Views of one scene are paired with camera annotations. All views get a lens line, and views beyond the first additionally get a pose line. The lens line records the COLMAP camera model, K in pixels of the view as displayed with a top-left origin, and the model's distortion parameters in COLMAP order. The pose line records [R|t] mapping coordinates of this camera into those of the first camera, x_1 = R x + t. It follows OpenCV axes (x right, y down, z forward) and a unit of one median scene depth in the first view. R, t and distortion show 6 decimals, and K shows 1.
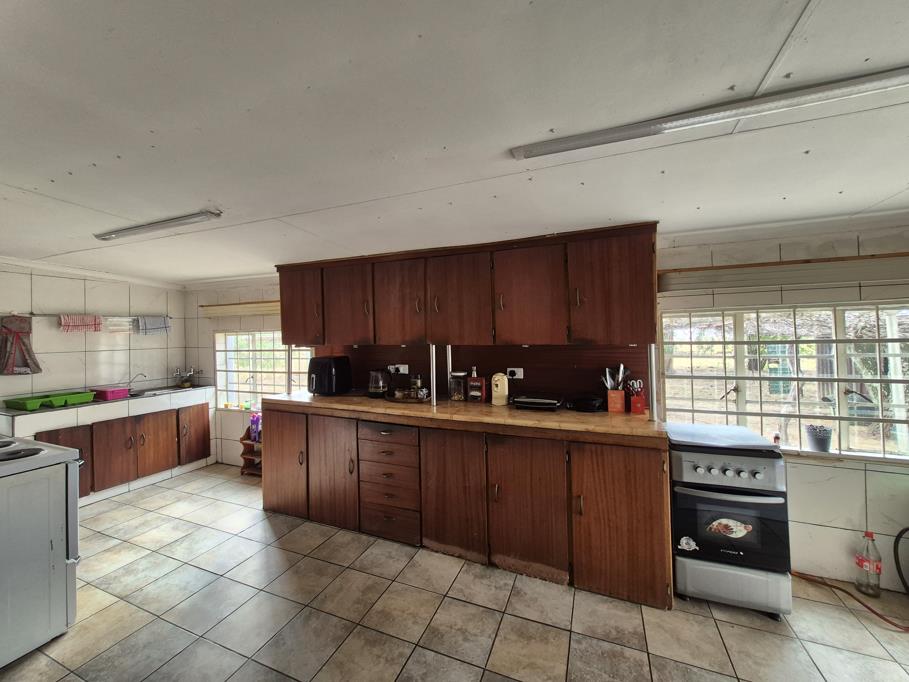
lens RADIAL K [[352.9, 0, 458.6], [0, 352.9, 333.1], [0, 0, 1]] dist [0.000938, -0.000154]
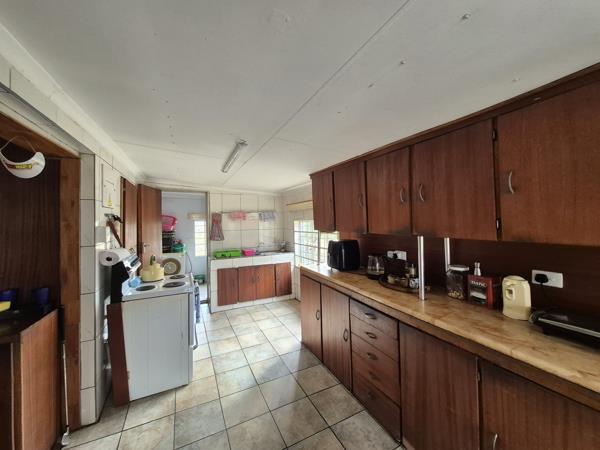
lens RADIAL K [[232.9, 0, 302.7], [0, 232.9, 219.8], [0, 0, 1]] dist [0.000938, -0.000154]
pose [[0.750567, -0.001941, -0.660791, 0.100313], [0.007640, 0.999954, 0.005741, -0.015501], [0.660750, -0.009357, 0.750548, 0.302003]]
